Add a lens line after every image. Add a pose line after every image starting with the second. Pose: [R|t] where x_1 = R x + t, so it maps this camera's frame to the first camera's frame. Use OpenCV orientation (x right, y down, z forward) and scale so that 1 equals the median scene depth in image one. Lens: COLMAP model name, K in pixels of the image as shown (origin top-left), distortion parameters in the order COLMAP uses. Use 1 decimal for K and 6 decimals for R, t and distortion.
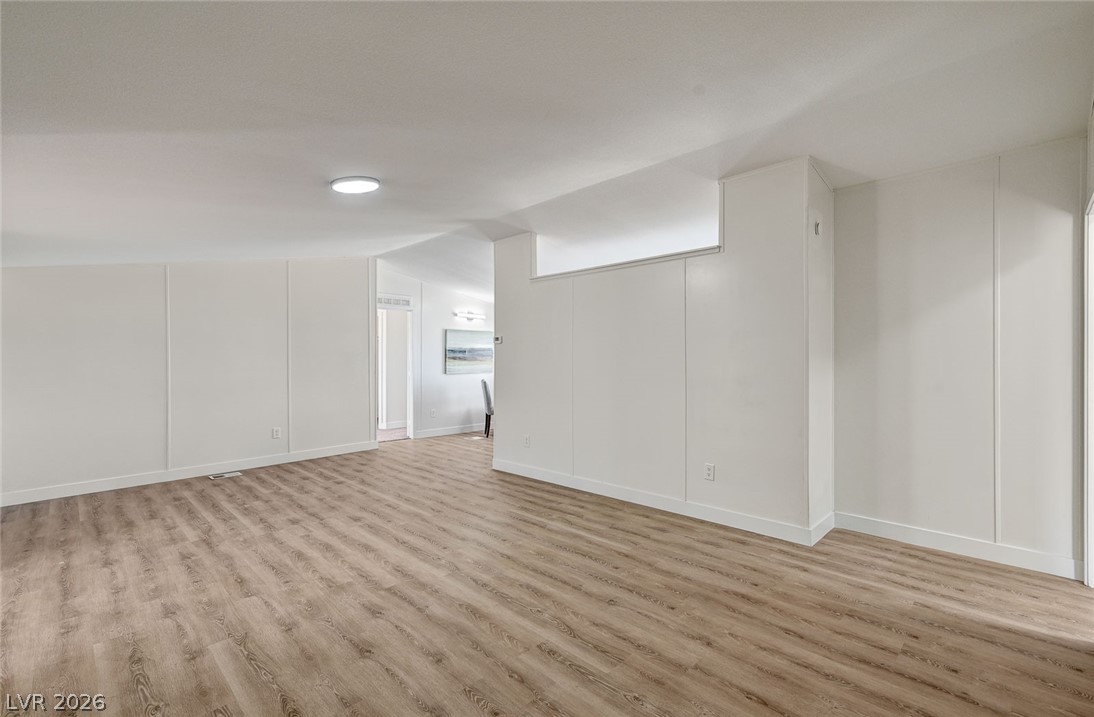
lens RADIAL K [[482.5, 0, 546.0], [0, 482.5, 360.2], [0, 0, 1]] dist [0.000699, -0.000213]
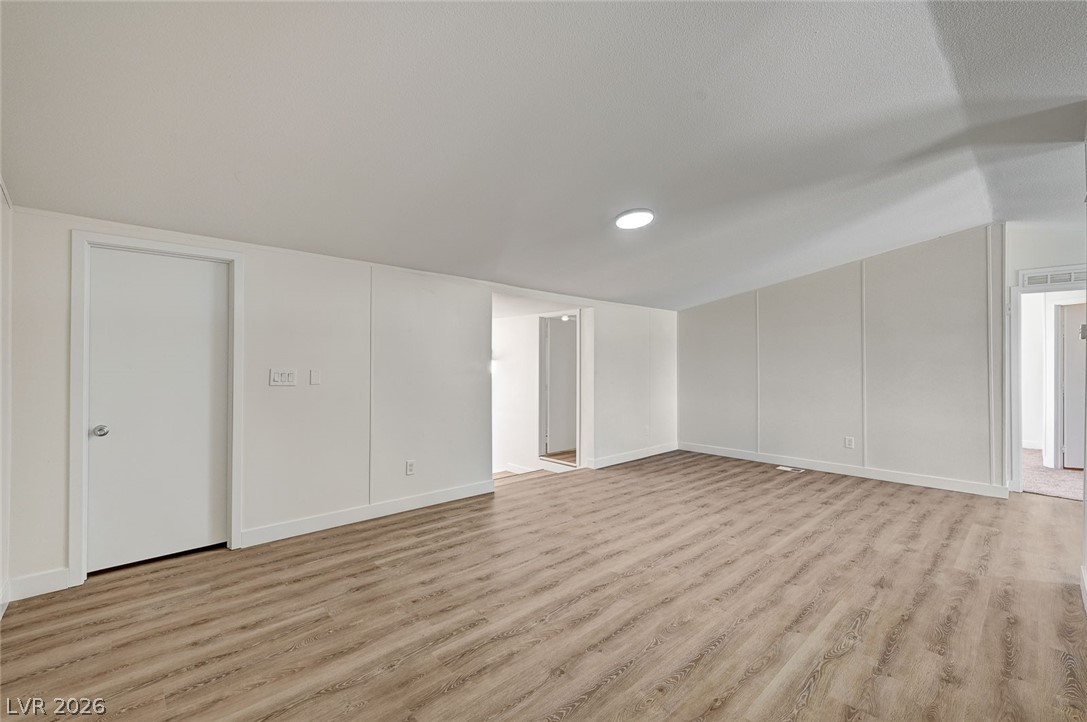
lens RADIAL K [[463.4, 0, 545.3], [0, 463.4, 356.9], [0, 0, 1]] dist [0.000275, -0.000065]
pose [[-0.051078, -0.008864, -0.998655, 0.691517], [-0.012387, 0.999889, -0.008241, -0.007249], [0.998618, 0.011949, -0.051182, 0.775680]]
